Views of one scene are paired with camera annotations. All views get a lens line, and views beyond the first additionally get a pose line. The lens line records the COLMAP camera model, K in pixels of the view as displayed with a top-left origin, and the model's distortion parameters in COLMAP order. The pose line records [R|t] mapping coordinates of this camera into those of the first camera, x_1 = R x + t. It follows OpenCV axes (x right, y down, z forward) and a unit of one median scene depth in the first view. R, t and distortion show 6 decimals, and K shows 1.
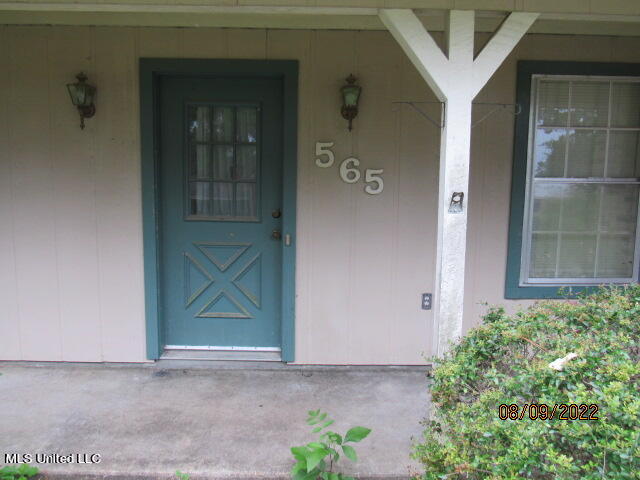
lens RADIAL K [[473.3, 0, 319.6], [0, 473.3, 239.7], [0, 0, 1]] dist [-0.001998, -0.000082]
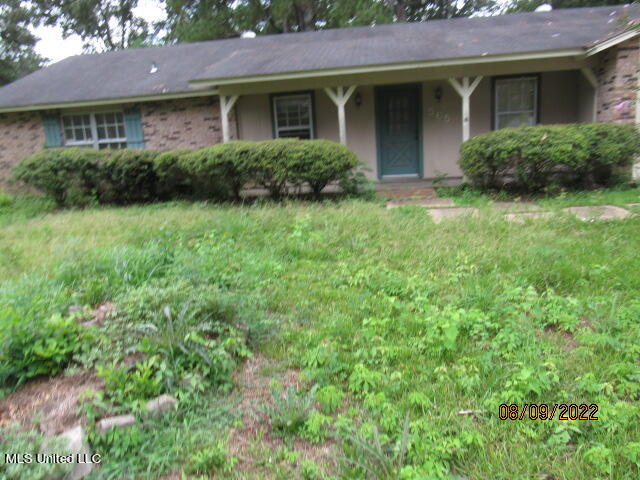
lens RADIAL K [[473.3, 0, 320.7], [0, 473.3, 239.9], [0, 0, 1]] dist [-0.001998, -0.000082]
pose [[0.988717, -0.042889, -0.143524, -0.304014], [0.055293, 0.994966, 0.083580, 0.377721], [0.139217, -0.090573, 0.986111, -2.337190]]
